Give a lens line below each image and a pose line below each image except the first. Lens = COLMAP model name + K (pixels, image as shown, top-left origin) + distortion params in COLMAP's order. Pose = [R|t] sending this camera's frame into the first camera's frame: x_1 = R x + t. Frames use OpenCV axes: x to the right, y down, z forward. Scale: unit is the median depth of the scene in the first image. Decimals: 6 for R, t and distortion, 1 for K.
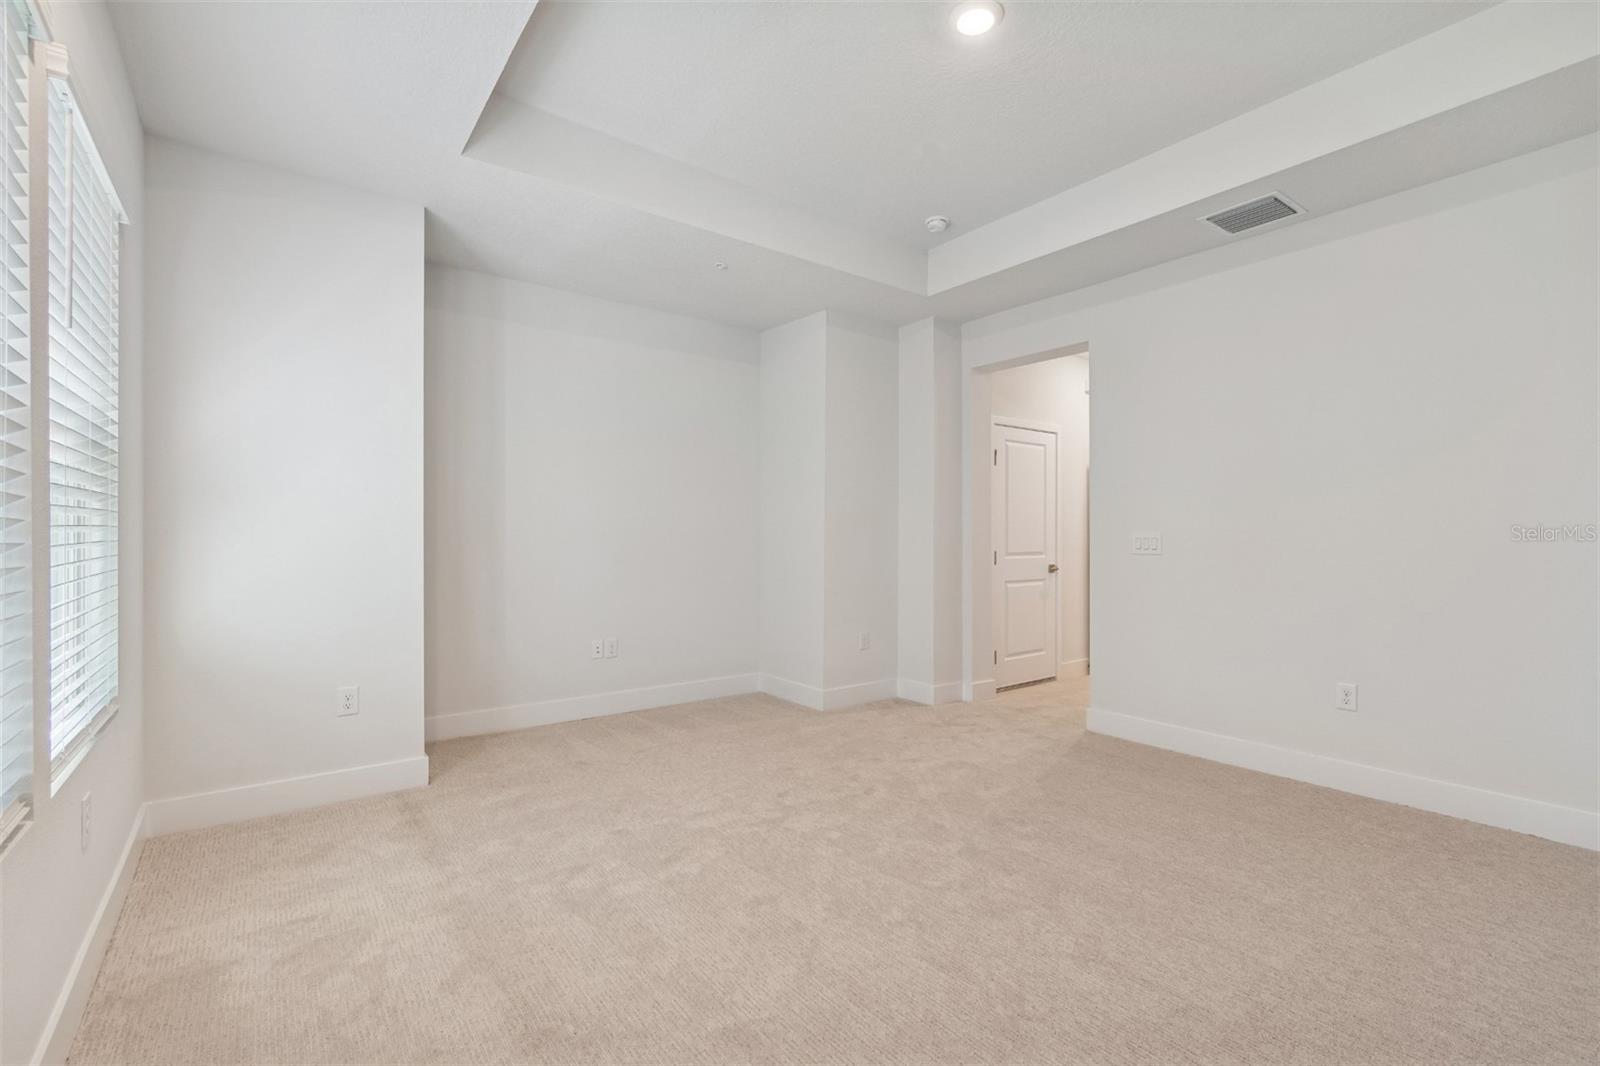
lens RADIAL K [[704.4, 0, 800.6], [0, 704.4, 530.0], [0, 0, 1]] dist [-0.000332, -0.000117]
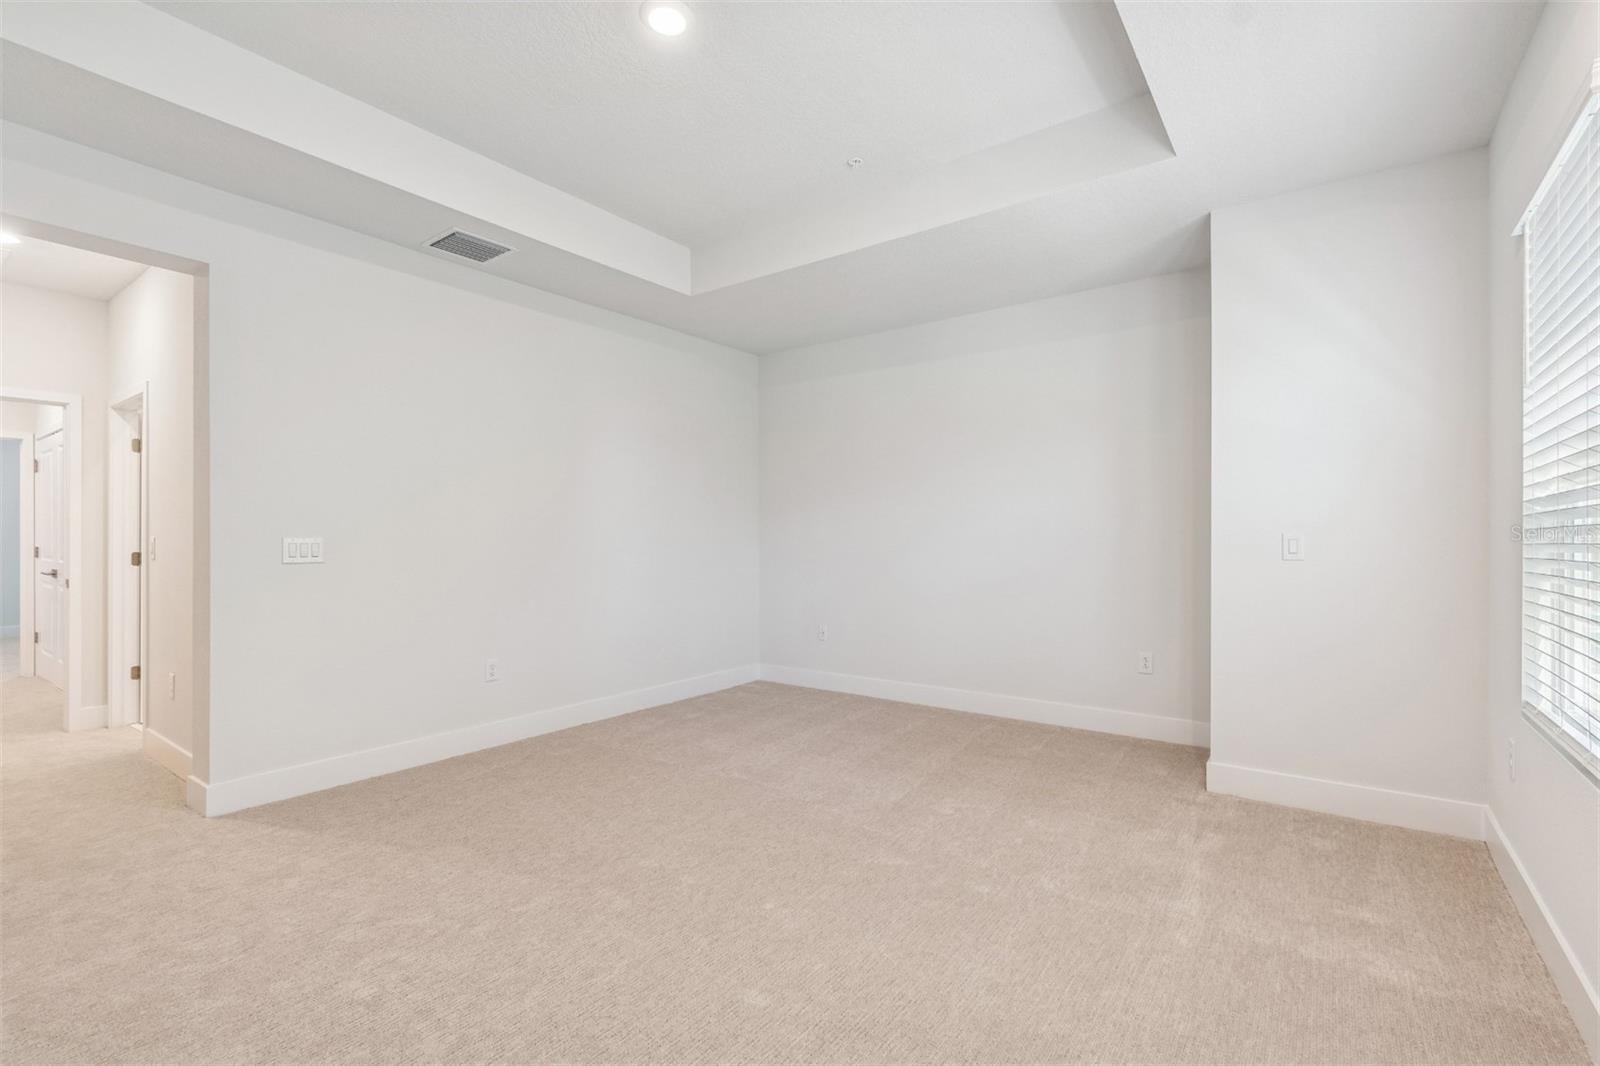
lens RADIAL K [[715.6, 0, 800.0], [0, 715.6, 533.0], [0, 0, 1]] dist [-0.000228, -0.000026]
pose [[-0.280152, 0.005933, 0.959937, -0.538222], [-0.005381, 0.999955, -0.007750, 0.003488], [-0.959940, -0.007336, -0.280108, 0.771149]]
